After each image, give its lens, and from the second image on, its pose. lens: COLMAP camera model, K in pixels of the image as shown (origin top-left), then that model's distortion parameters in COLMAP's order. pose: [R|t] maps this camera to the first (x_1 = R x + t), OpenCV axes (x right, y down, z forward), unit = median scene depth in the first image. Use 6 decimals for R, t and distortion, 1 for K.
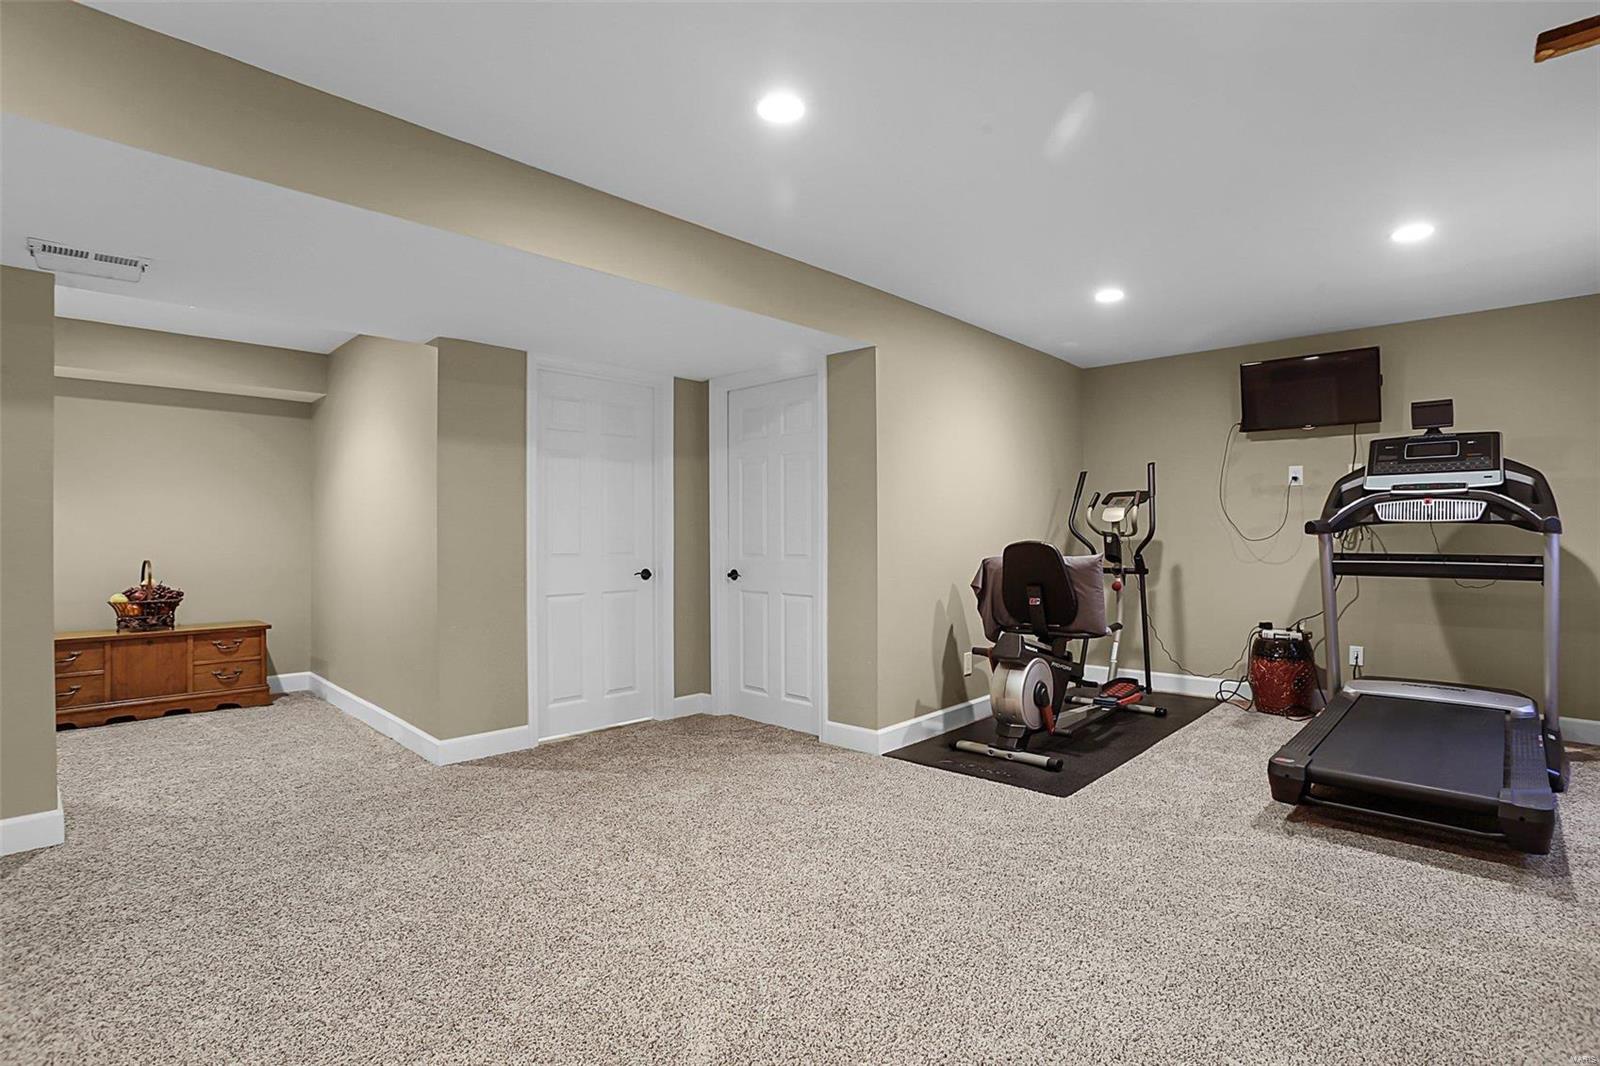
lens RADIAL K [[780.5, 0, 800.0], [0, 780.5, 533.0], [0, 0, 1]] dist [-0.030921, 0.000208]
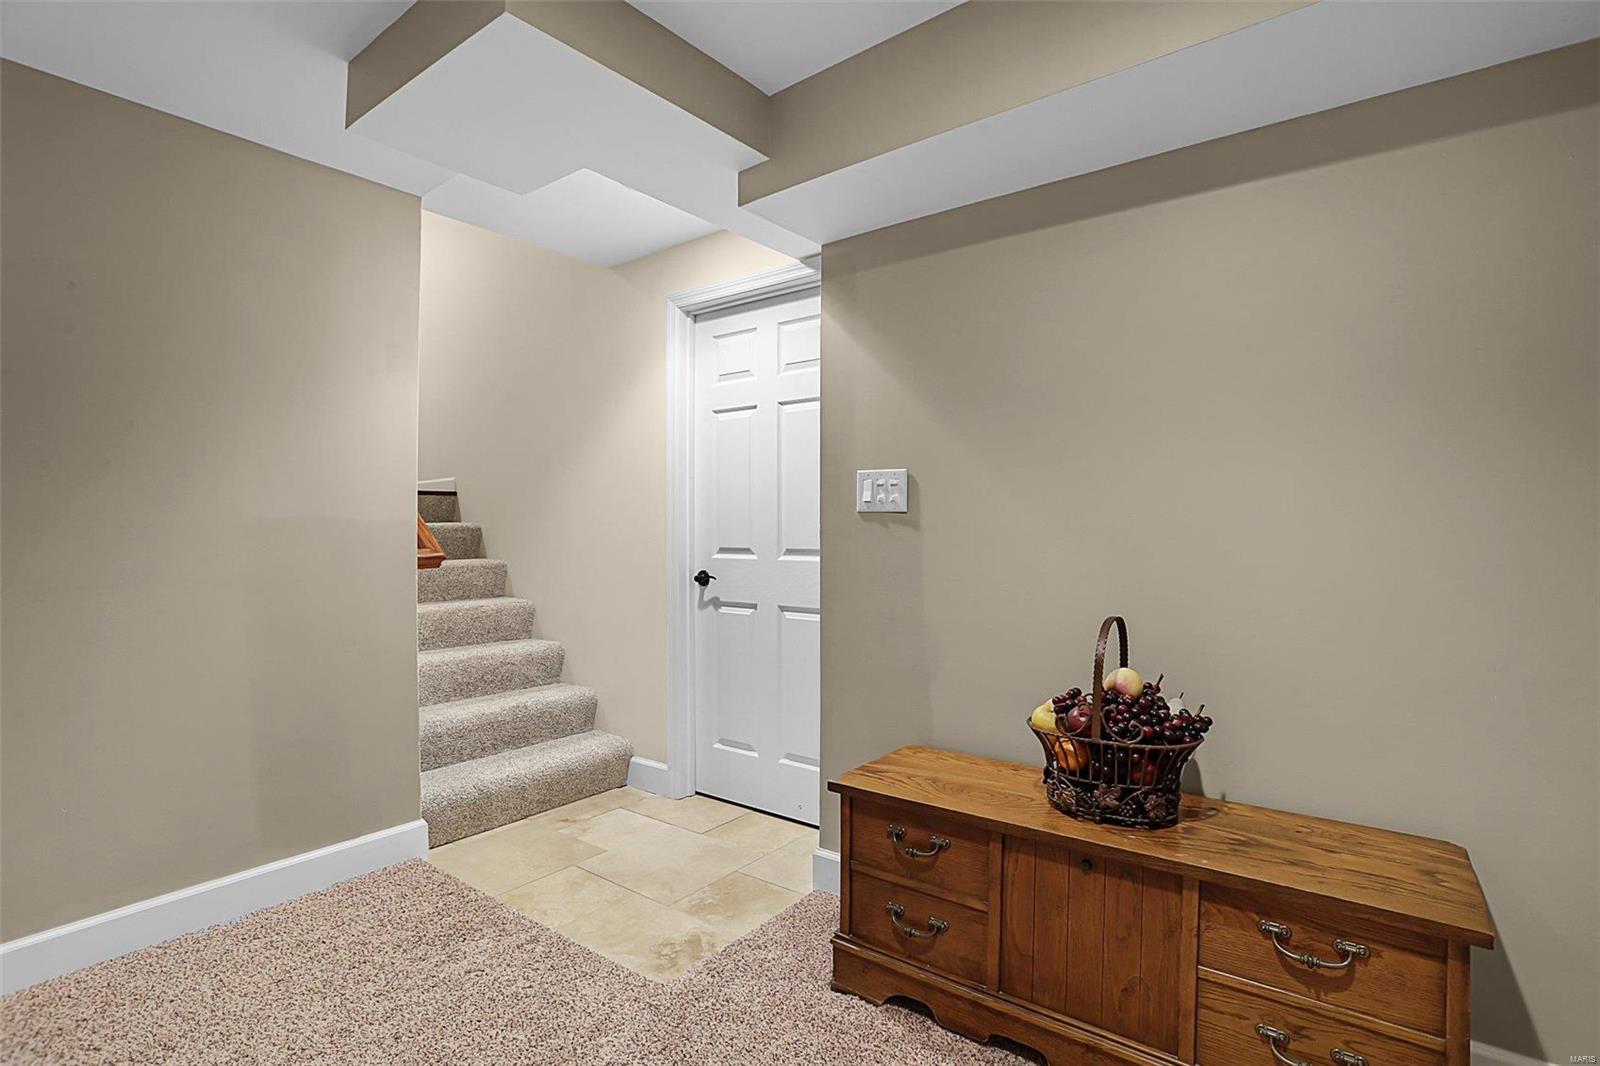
lens RADIAL K [[780.5, 0, 800.0], [0, 780.5, 533.0], [0, 0, 1]] dist [-0.030921, 0.000208]
pose [[0.130667, 0.003761, -0.991419, -0.521075], [0.005214, 0.999976, 0.004481, -0.005852], [0.991413, -0.005755, 0.130644, 0.816080]]
